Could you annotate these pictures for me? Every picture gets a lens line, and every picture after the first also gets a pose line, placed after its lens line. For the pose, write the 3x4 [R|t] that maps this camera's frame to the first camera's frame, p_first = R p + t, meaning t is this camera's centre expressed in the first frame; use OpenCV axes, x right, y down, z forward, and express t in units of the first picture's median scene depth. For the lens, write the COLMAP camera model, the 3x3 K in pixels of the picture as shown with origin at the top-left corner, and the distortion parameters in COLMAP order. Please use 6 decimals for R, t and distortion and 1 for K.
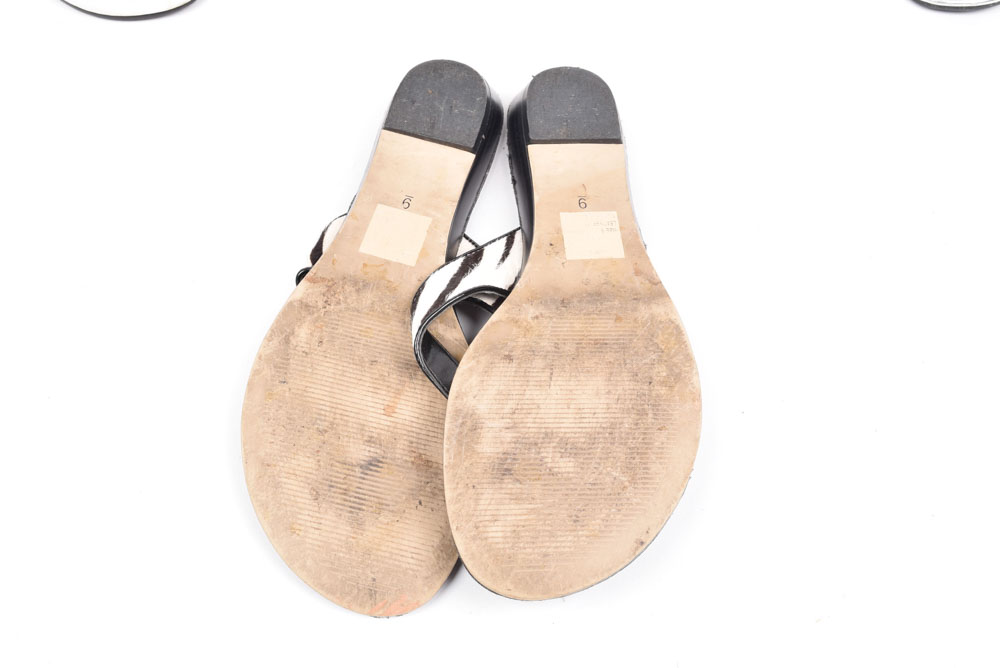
lens RADIAL K [[1090.3, 0, 502.1], [0, 1090.3, 331.3], [0, 0, 1]] dist [-0.008240, 0.000000]
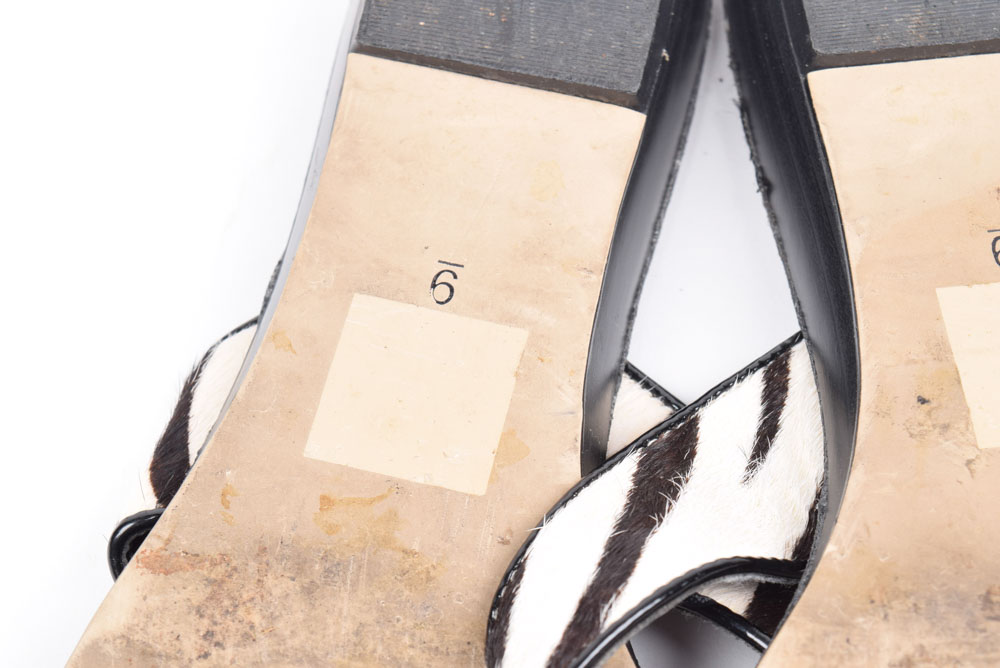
lens RADIAL K [[2288.7, 0, 498.9], [0, 2288.7, 335.7], [0, 0, 1]] dist [0.114735, 0.000000]
pose [[0.997533, -0.059756, -0.036834, -0.048133], [0.059390, 0.998175, -0.010945, -0.095232], [0.037421, 0.008730, 0.999261, 0.336541]]
